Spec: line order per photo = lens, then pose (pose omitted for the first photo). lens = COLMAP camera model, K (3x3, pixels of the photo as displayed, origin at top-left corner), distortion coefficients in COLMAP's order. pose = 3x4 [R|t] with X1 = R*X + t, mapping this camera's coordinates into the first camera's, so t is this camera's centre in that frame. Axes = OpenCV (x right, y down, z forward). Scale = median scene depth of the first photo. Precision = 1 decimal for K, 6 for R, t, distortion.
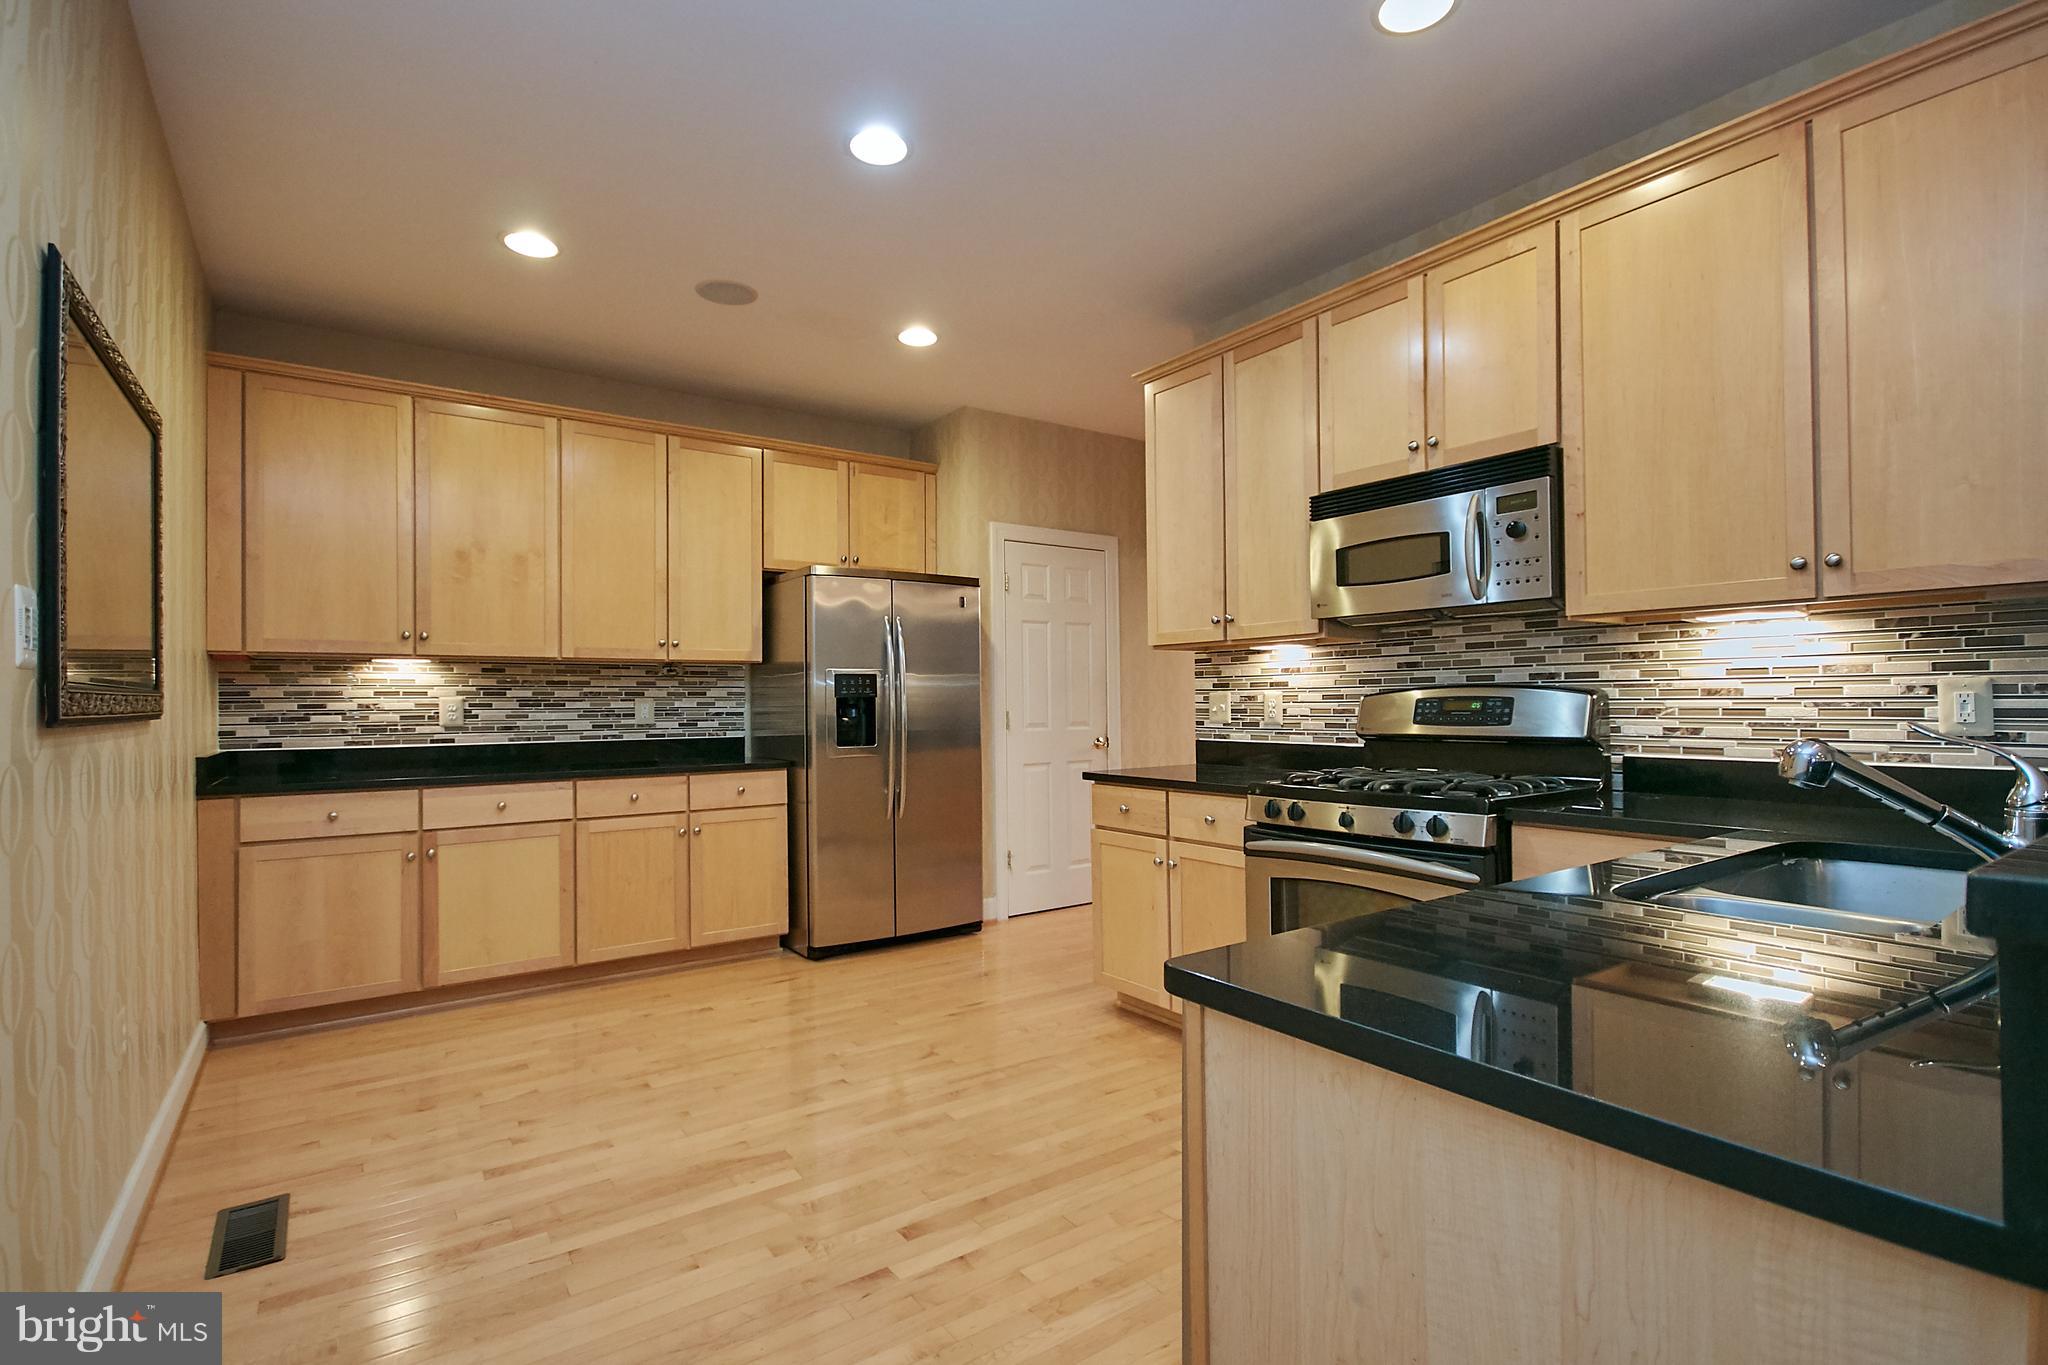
lens RADIAL K [[957.7, 0, 1014.7], [0, 957.7, 690.1], [0, 0, 1]] dist [0.001526, 0.000391]
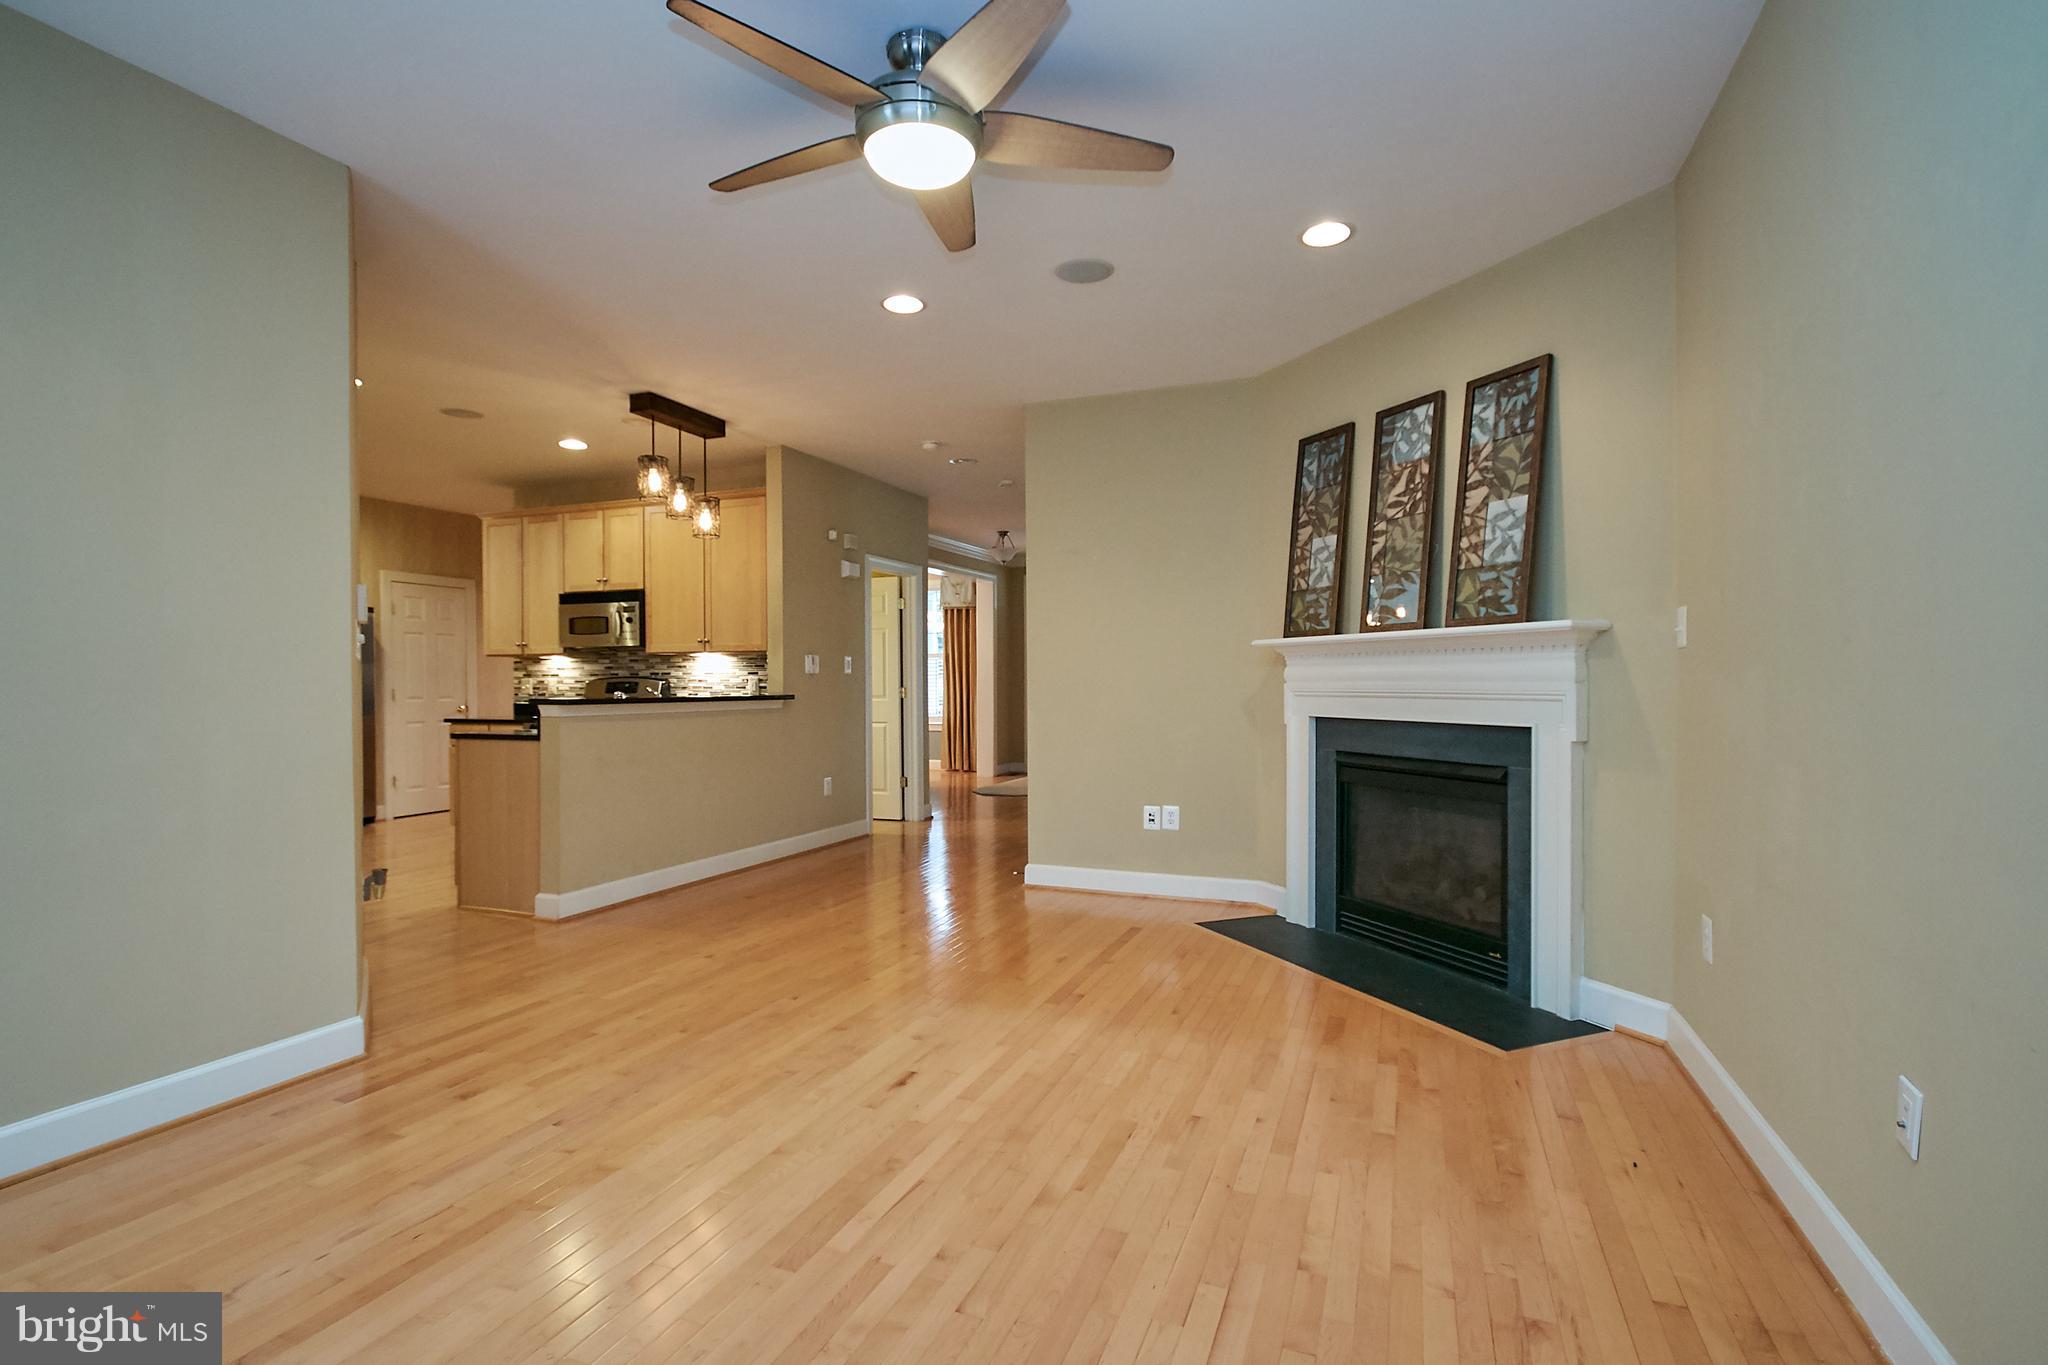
lens RADIAL K [[971.4, 0, 1046.0], [0, 971.4, 685.0], [0, 0, 1]] dist [-0.002692, -0.000540]
pose [[0.823683, 0.001619, 0.567048, -0.037340], [-0.009118, 0.999904, 0.010391, -0.015161], [-0.566977, -0.013729, 0.823619, -1.251087]]
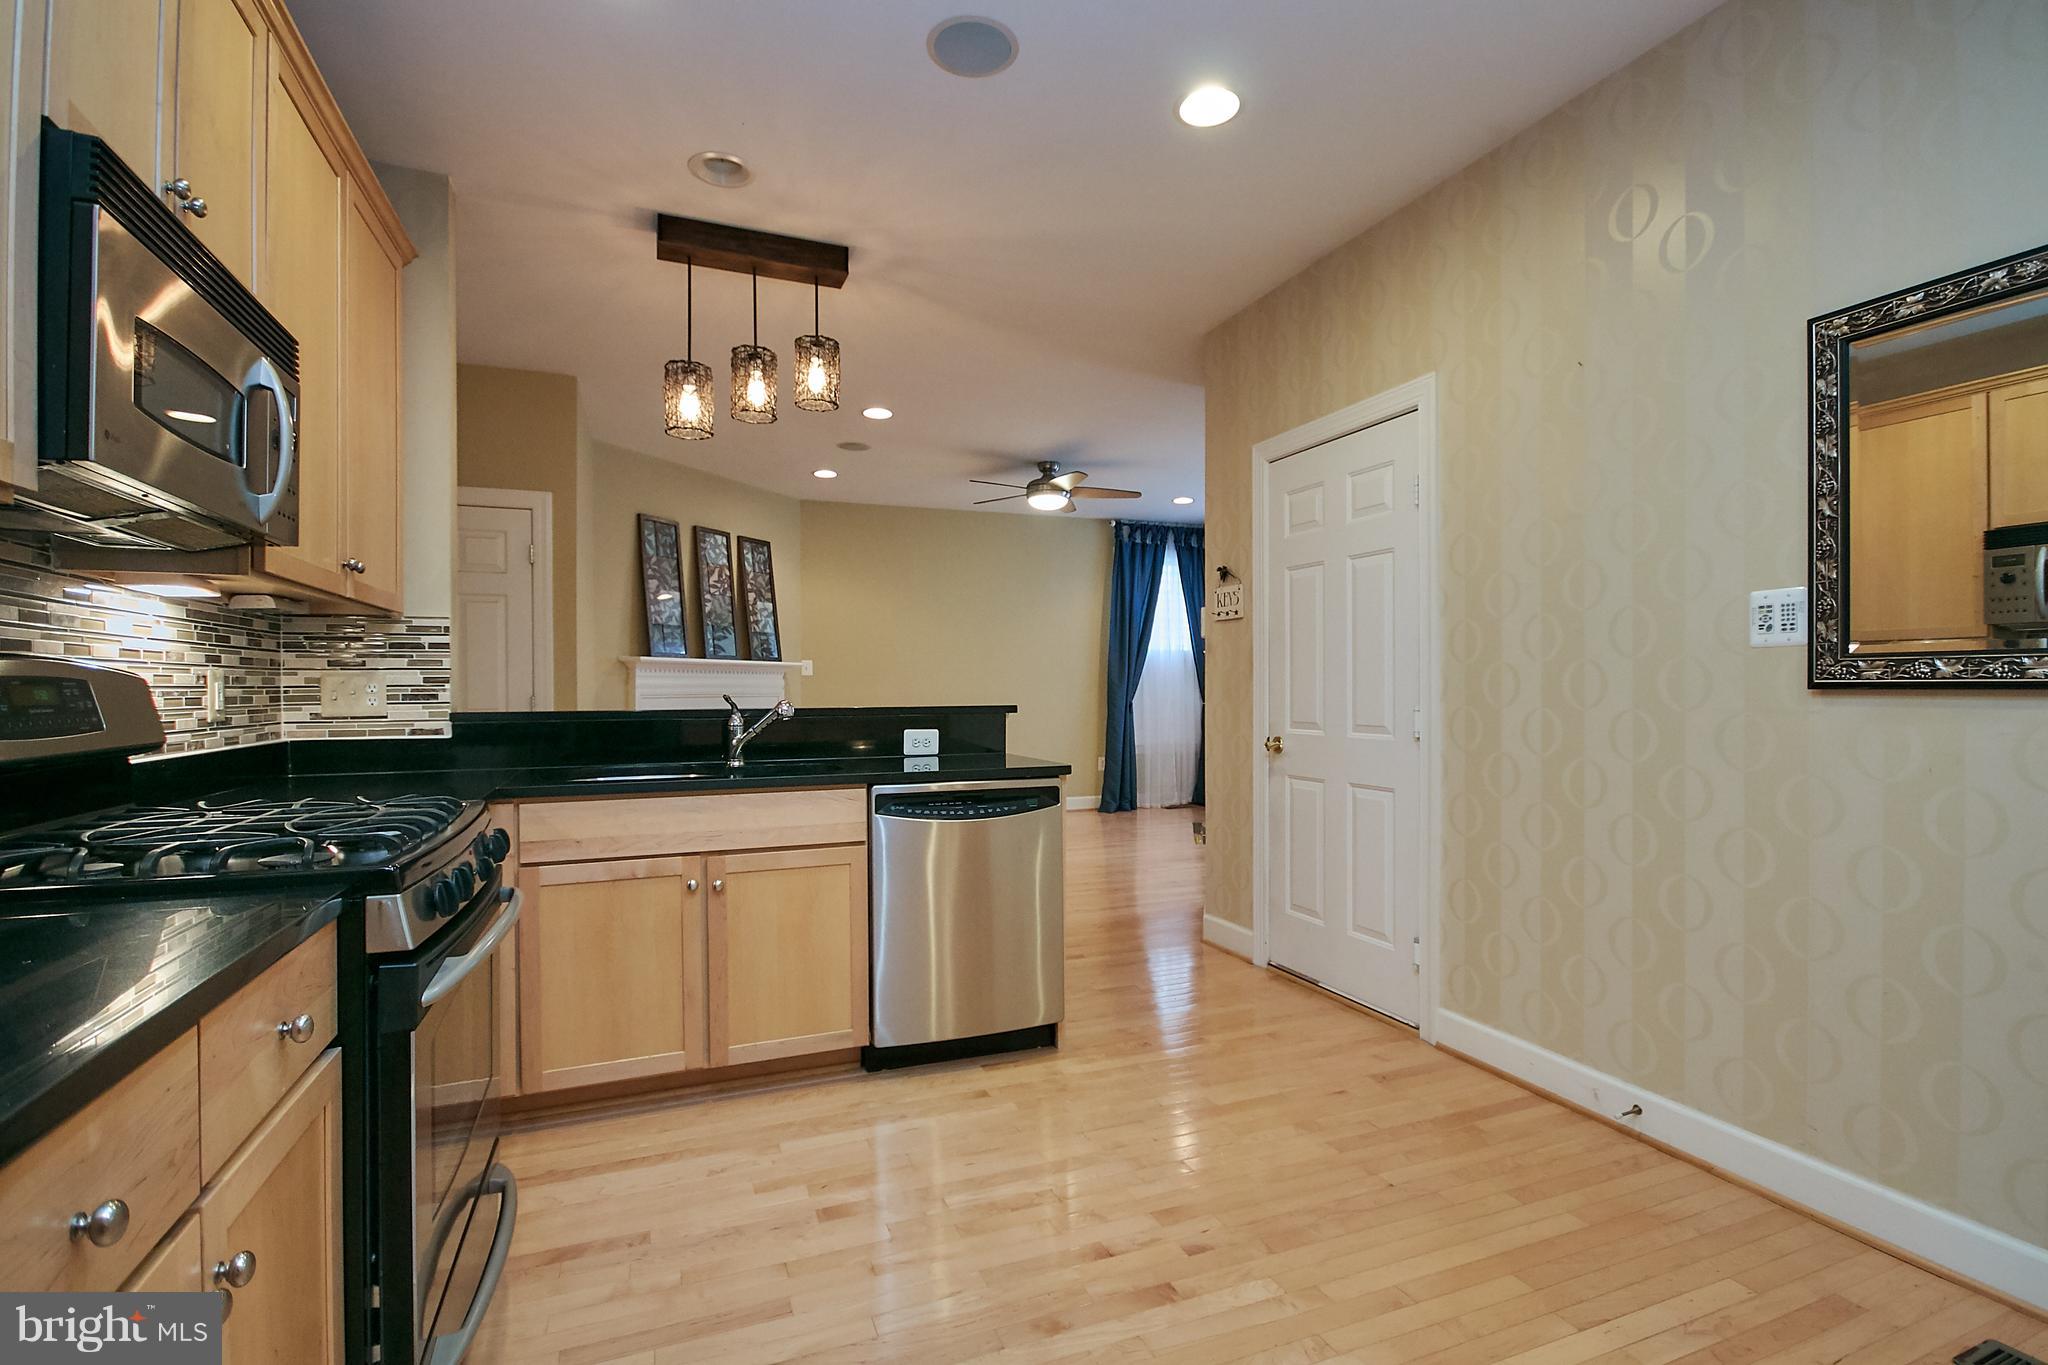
lens RADIAL K [[941.3, 0, 1030.5], [0, 941.3, 686.4], [0, 0, 1]] dist [0.001148, 0.000185]
pose [[-0.975735, 0.012445, 0.218603, -0.098791], [0.009502, 0.999850, -0.014506, 0.017153], [-0.218751, -0.012077, -0.975706, 1.015197]]
